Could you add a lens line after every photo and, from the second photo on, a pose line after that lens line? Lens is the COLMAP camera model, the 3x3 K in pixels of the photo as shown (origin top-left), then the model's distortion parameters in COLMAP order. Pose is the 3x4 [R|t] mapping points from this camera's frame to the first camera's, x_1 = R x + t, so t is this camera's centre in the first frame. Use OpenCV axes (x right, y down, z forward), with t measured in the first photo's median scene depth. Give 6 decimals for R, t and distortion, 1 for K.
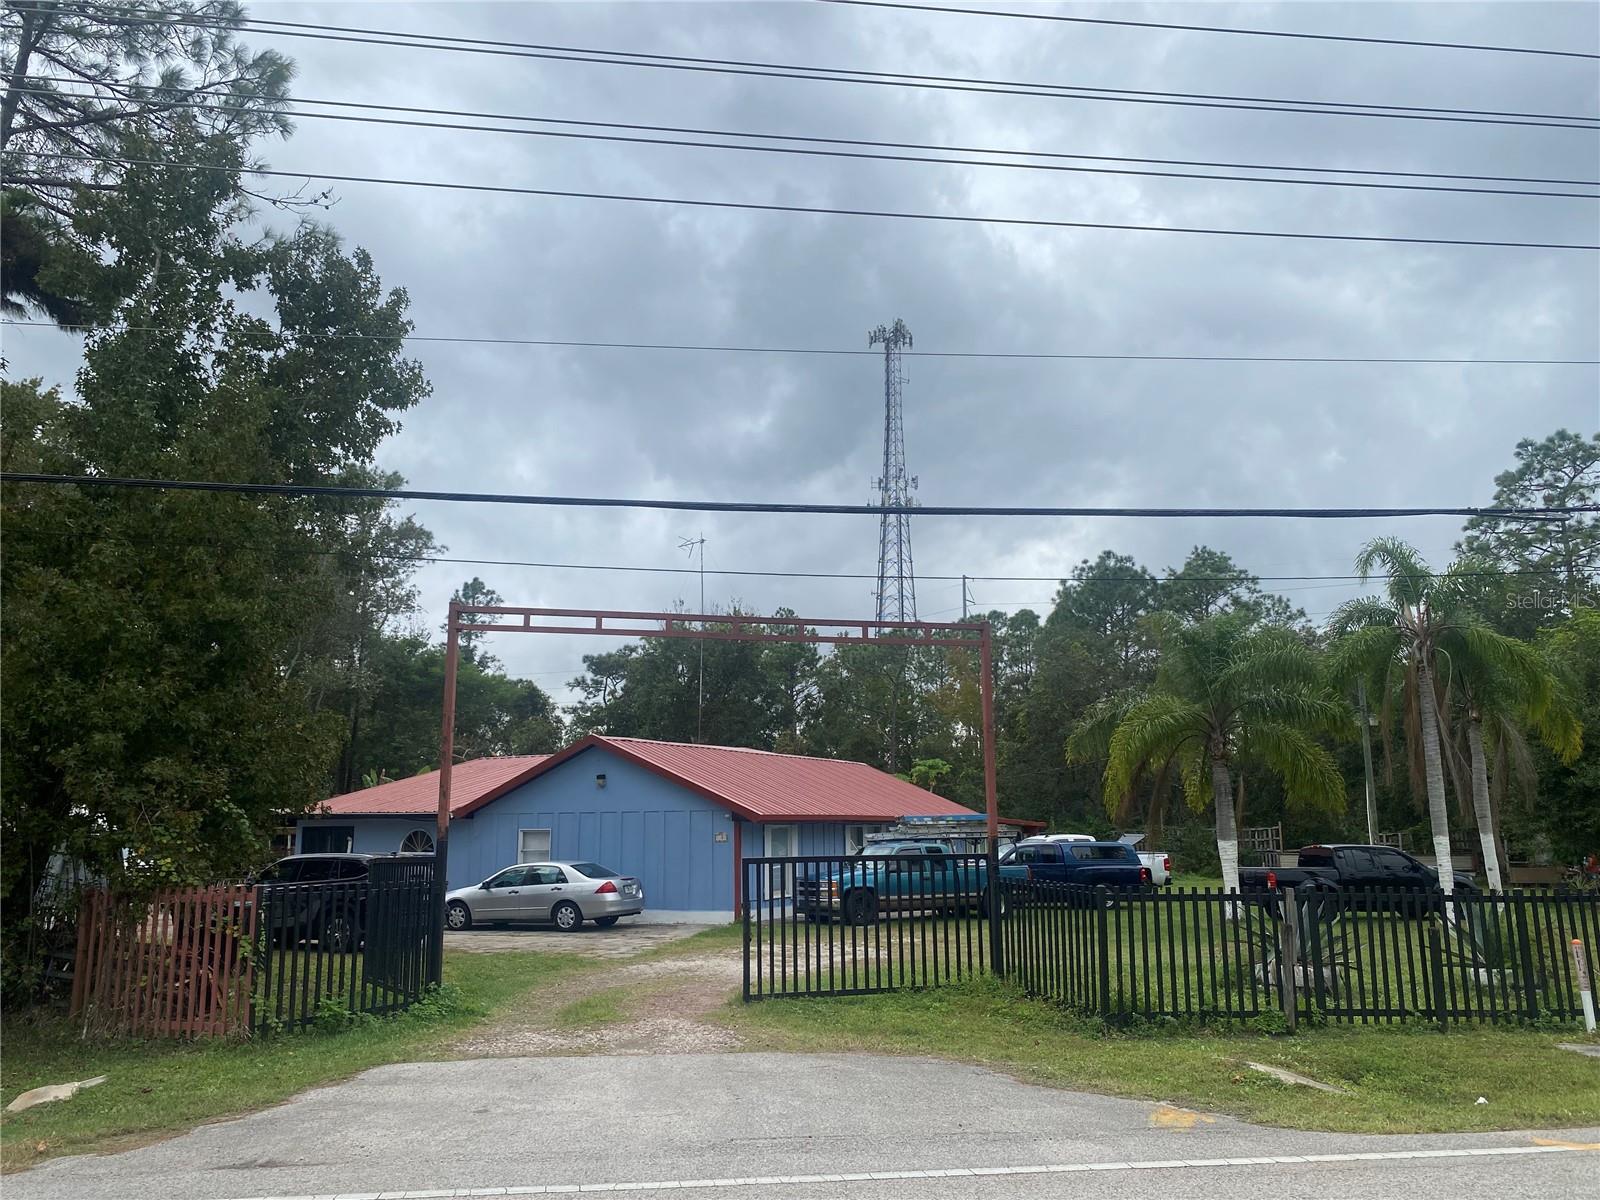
lens RADIAL K [[1224.7, 0, 807.6], [0, 1224.7, 579.8], [0, 0, 1]] dist [0.021631, -0.007203]
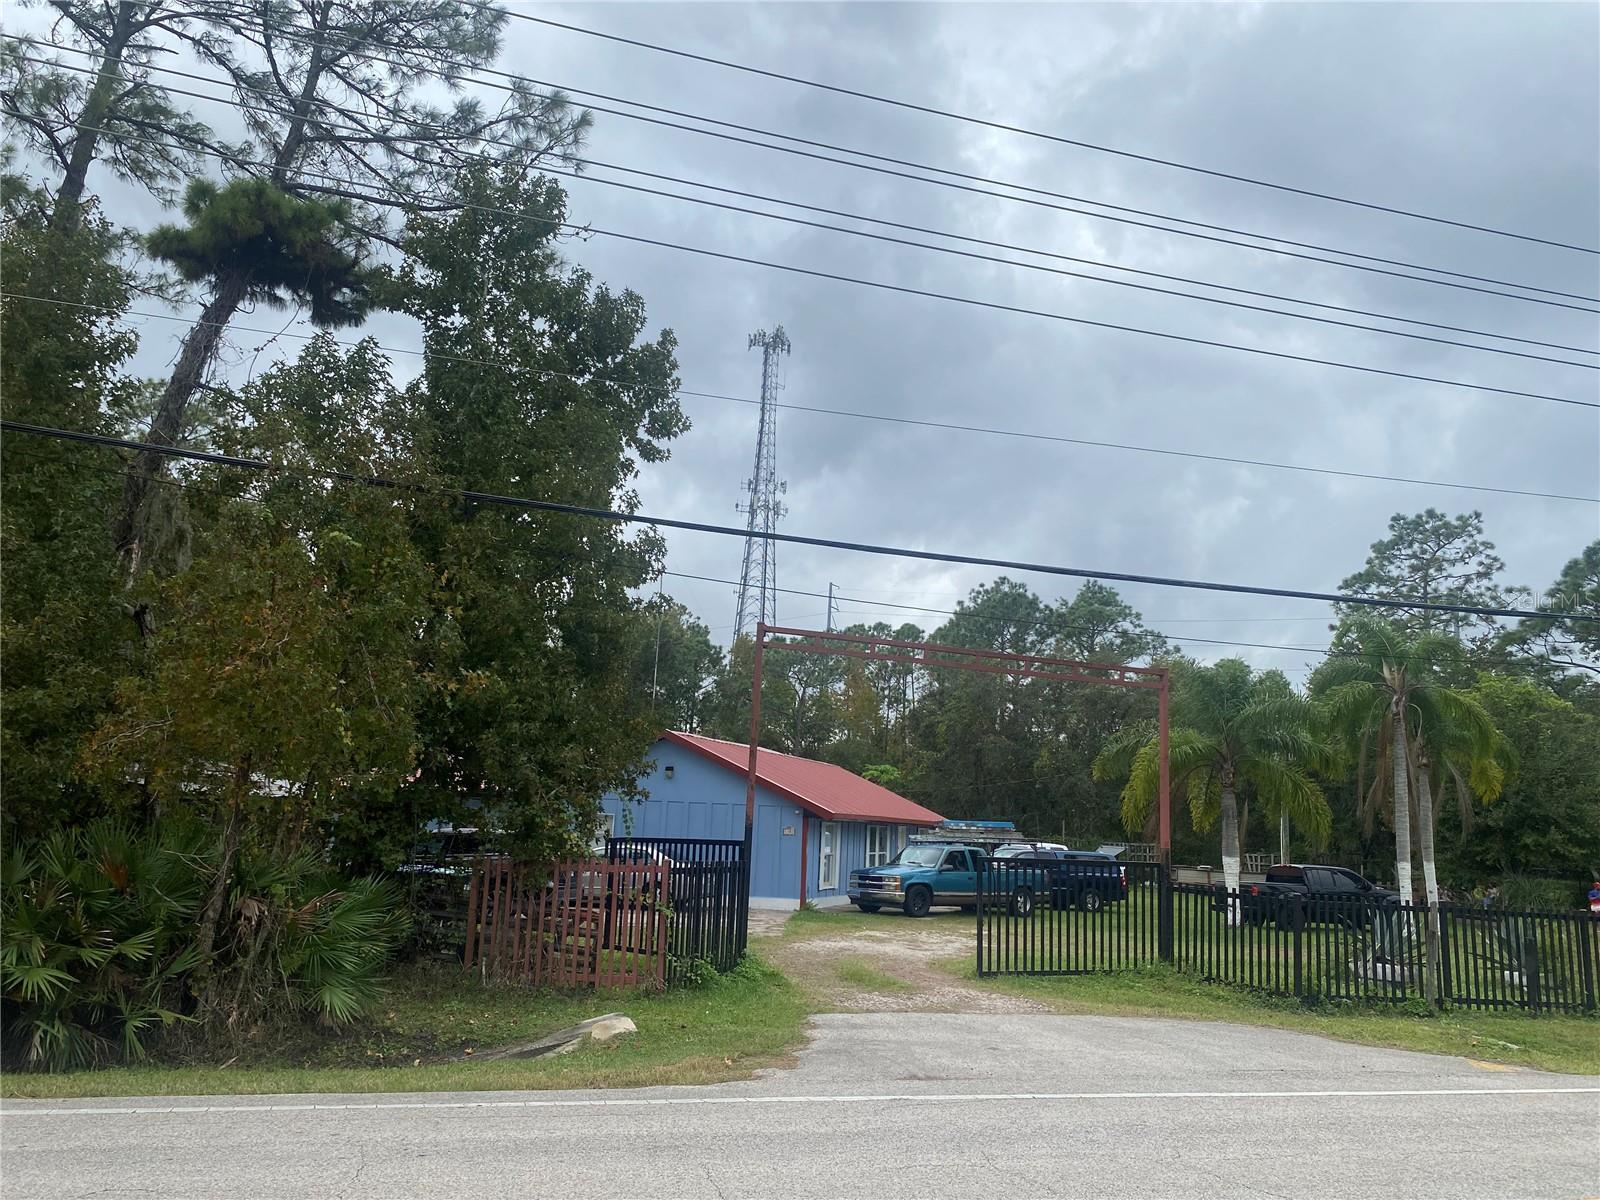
lens RADIAL K [[1224.2, 0, 800.0], [0, 1224.2, 600.0], [0, 0, 1]] dist [0.018392, -0.001948]
pose [[0.986270, 0.079500, 0.144742, -0.222742], [-0.082511, 0.996479, 0.014909, -0.012390], [-0.143047, -0.026647, 0.989357, -0.075184]]
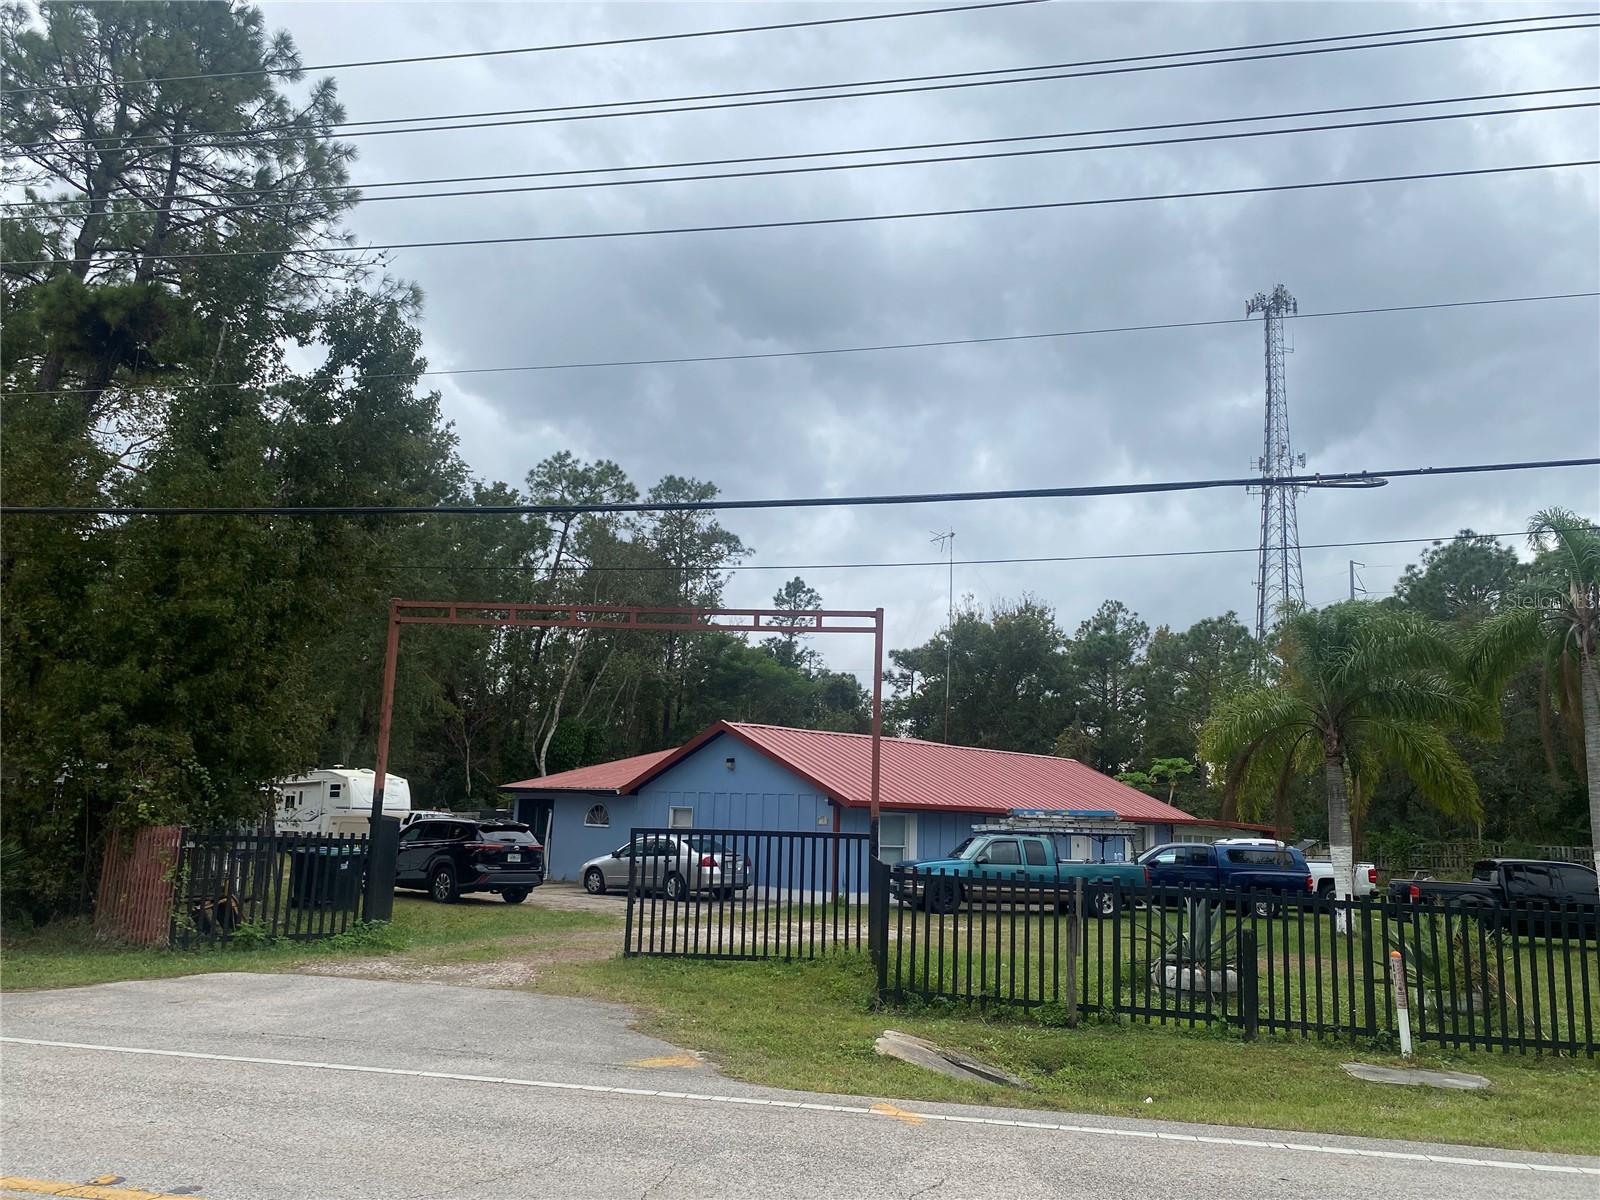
lens RADIAL K [[1237.4, 0, 800.0], [0, 1237.4, 600.0], [0, 0, 1]] dist [0.002638, -0.006491]
pose [[0.942325, -0.018028, -0.334213, 0.246854], [0.024568, 0.999580, 0.015351, 0.005421], [0.333796, -0.022677, 0.942372, 0.007016]]
